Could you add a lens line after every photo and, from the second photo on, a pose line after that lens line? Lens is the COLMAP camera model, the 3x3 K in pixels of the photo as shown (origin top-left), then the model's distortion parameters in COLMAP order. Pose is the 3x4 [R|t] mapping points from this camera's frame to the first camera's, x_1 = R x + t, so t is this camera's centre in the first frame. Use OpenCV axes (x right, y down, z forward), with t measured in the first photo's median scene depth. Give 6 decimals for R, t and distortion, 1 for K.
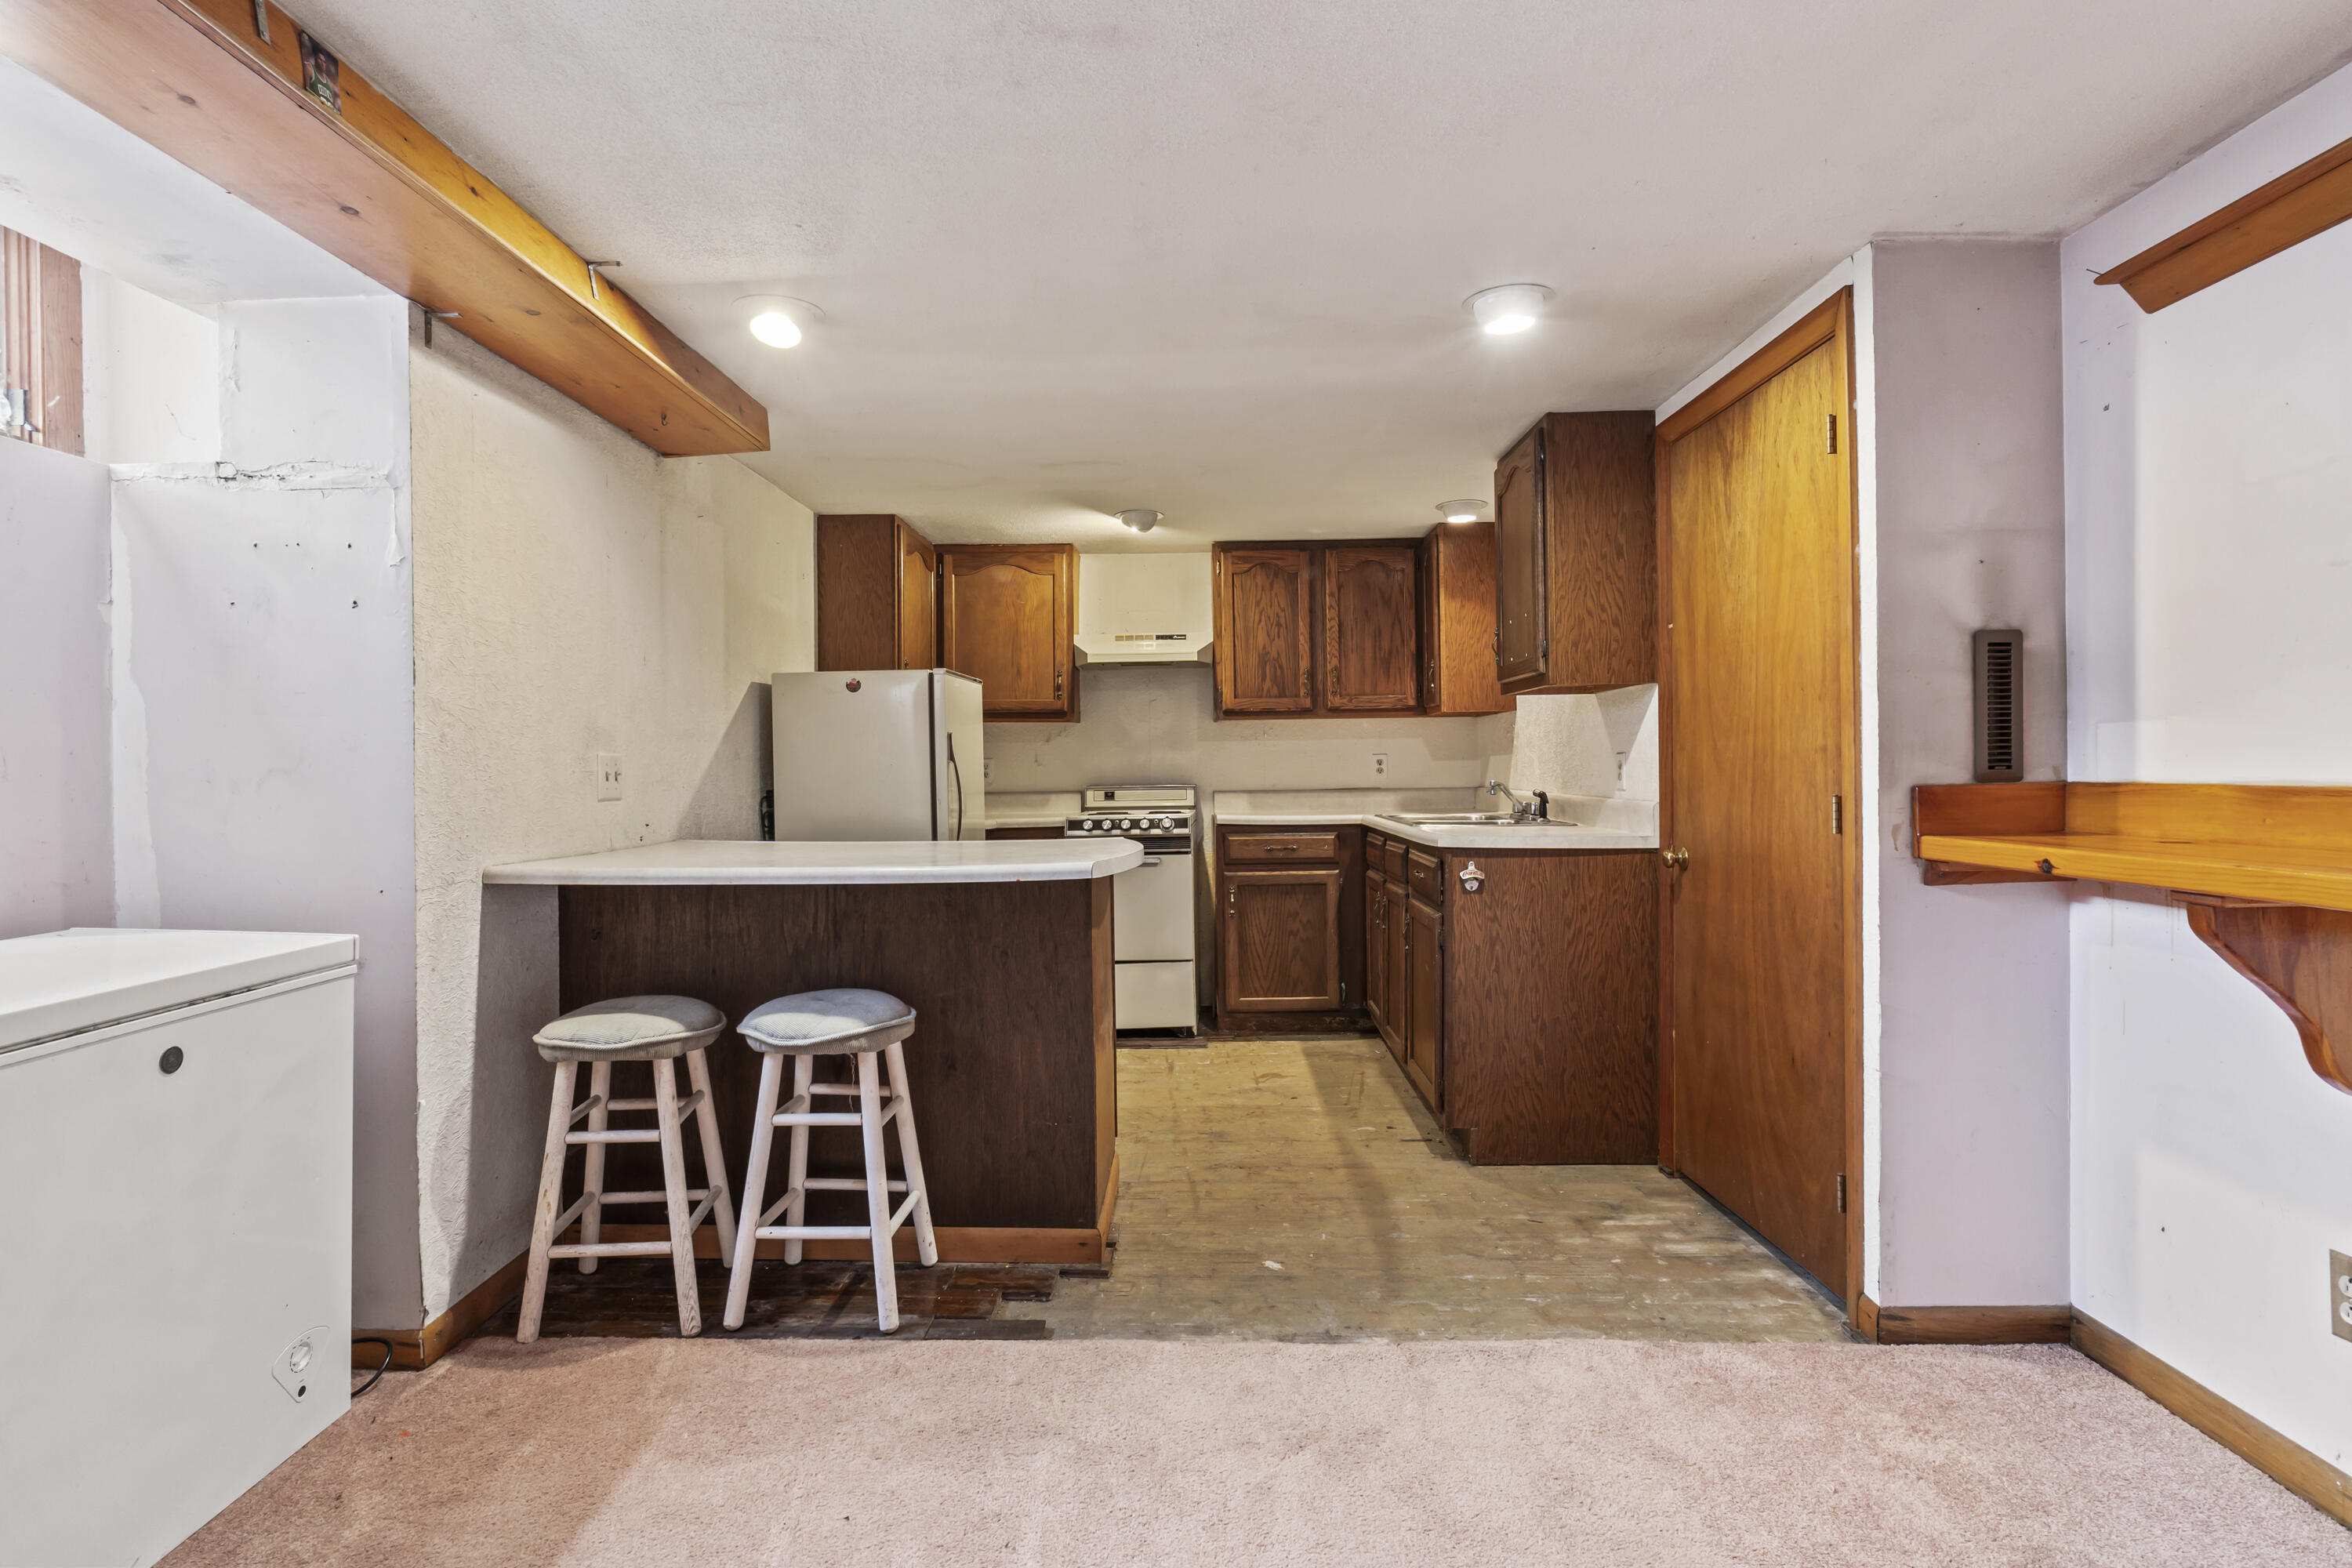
lens RADIAL K [[1219.4, 0, 1180.3], [0, 1219.4, 773.8], [0, 0, 1]] dist [-0.001387, -0.000037]
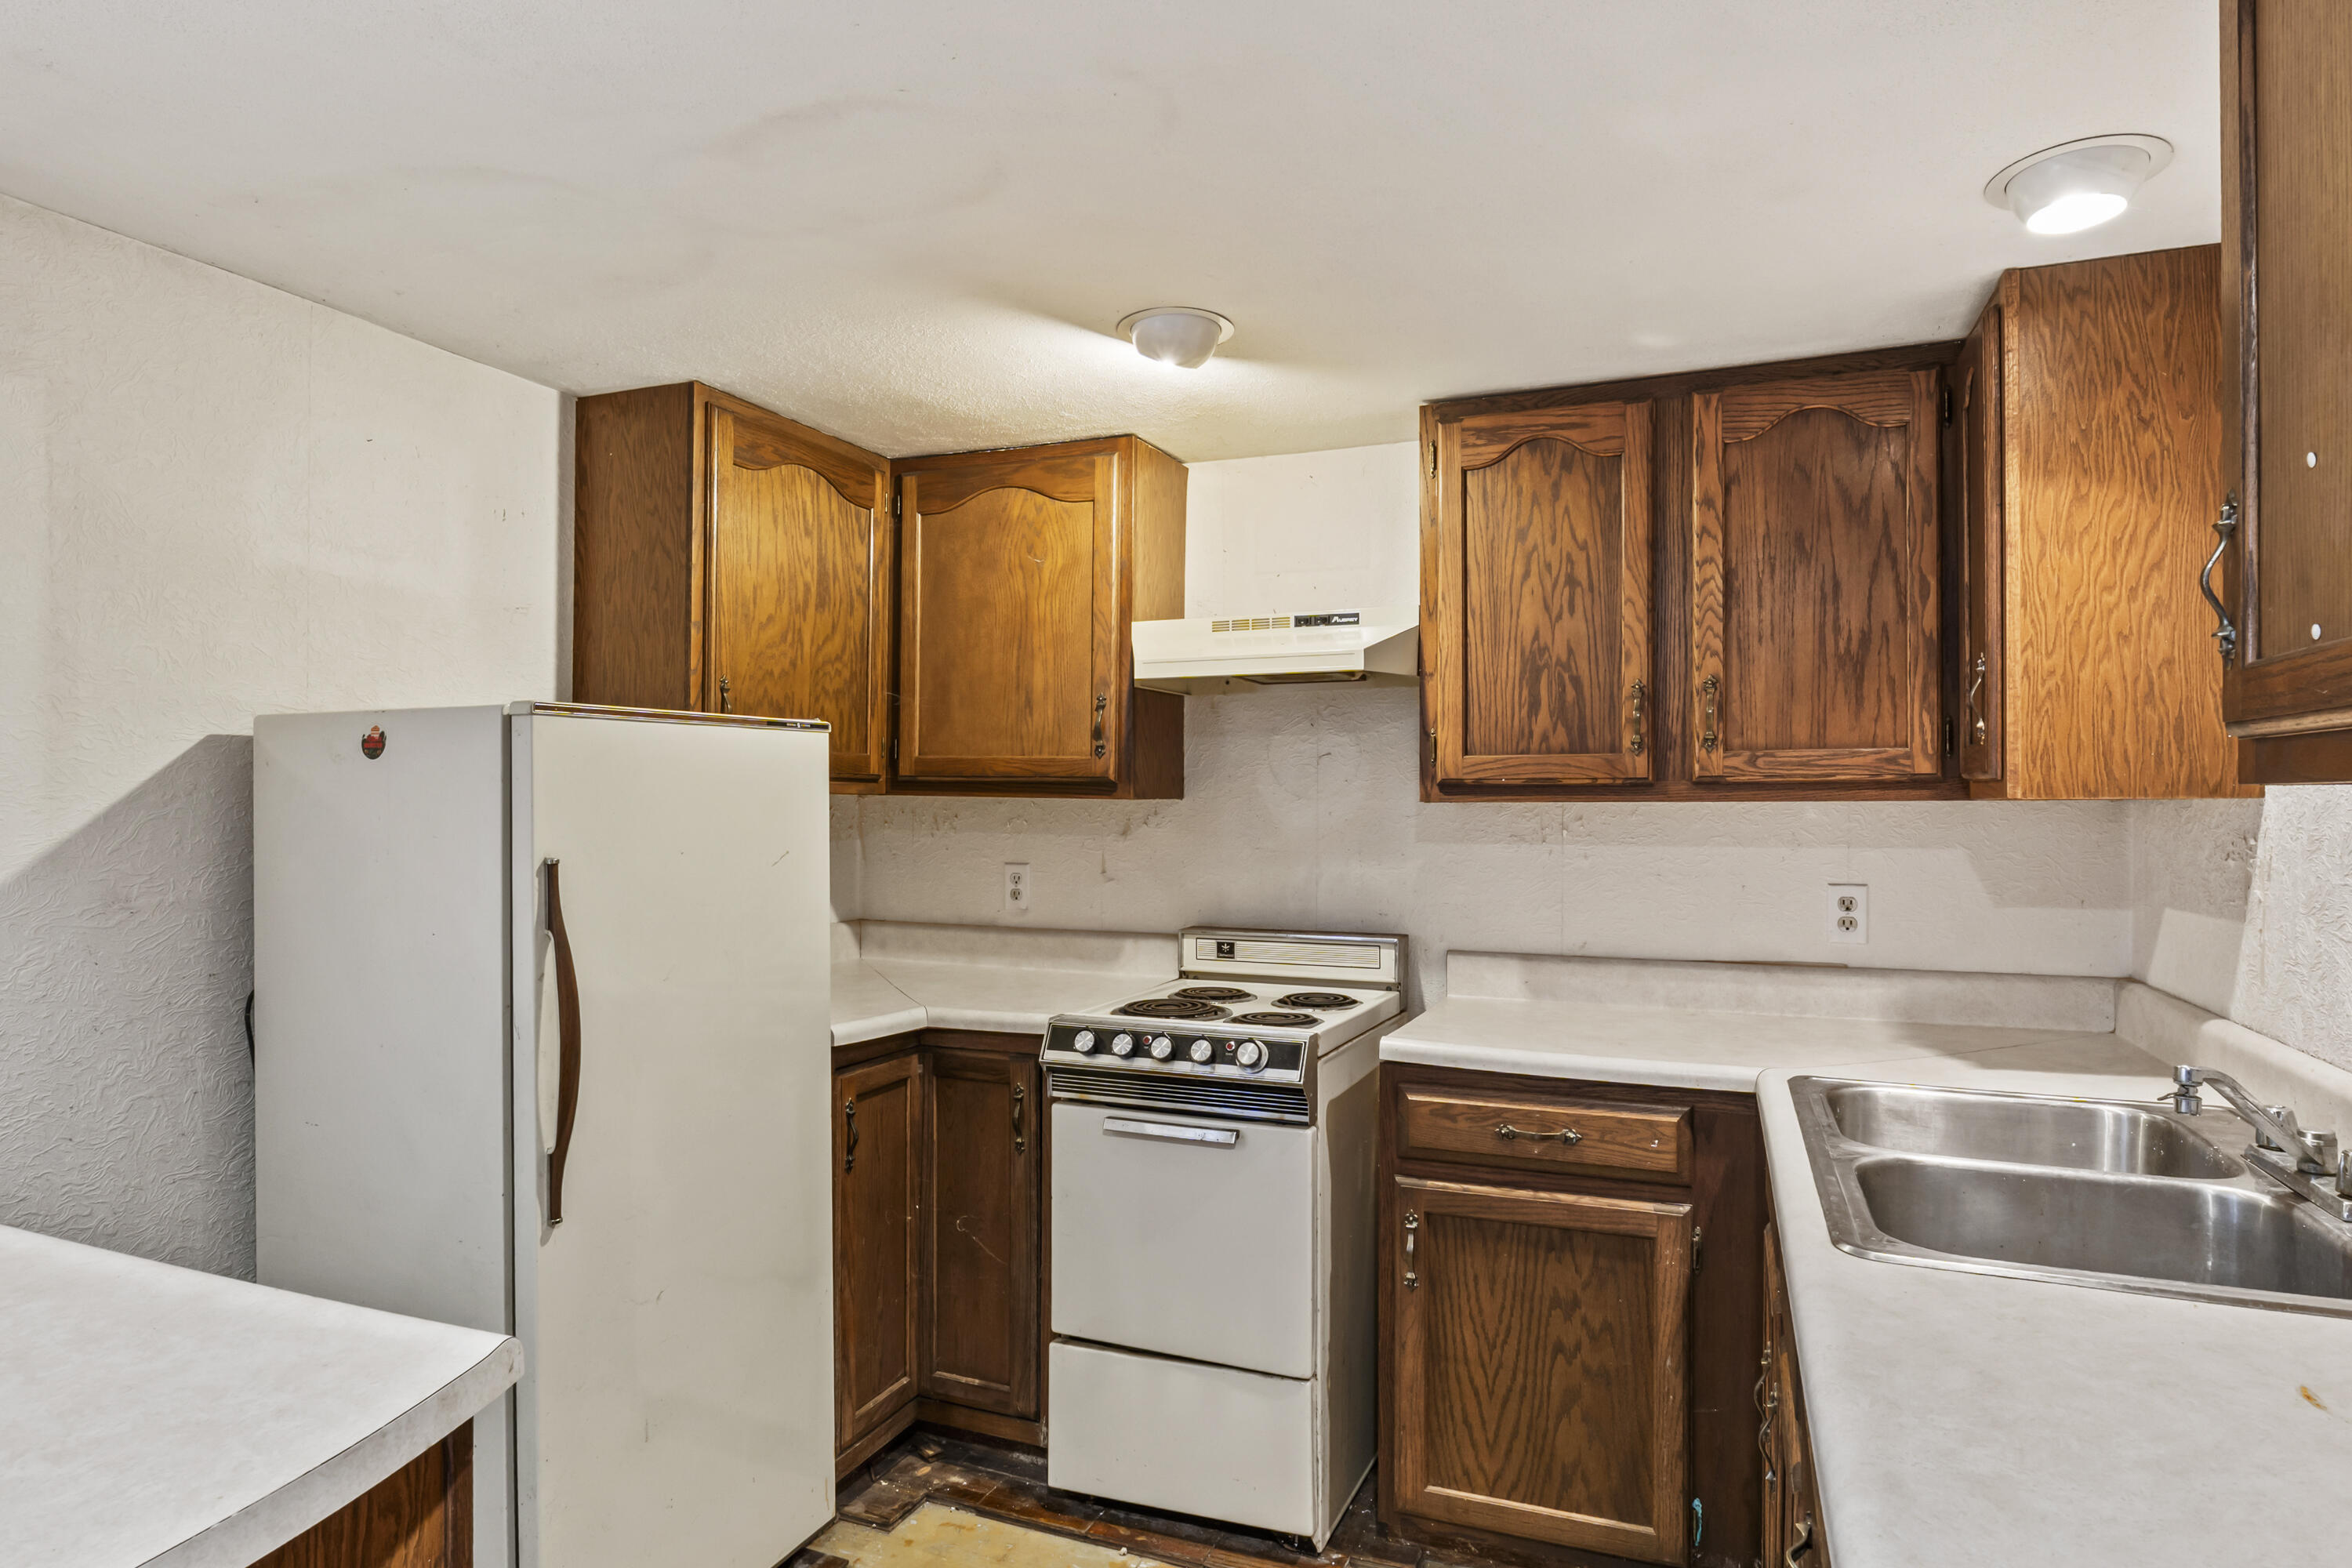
lens RADIAL K [[1333.0, 0, 1167.4], [0, 1333.0, 793.9], [0, 0, 1]] dist [-0.009243, -0.001518]
pose [[0.925398, 0.013818, -0.378745, 0.127017], [-0.015878, 0.999871, -0.002314, -0.044959], [0.378664, 0.008155, 0.925498, 0.518324]]
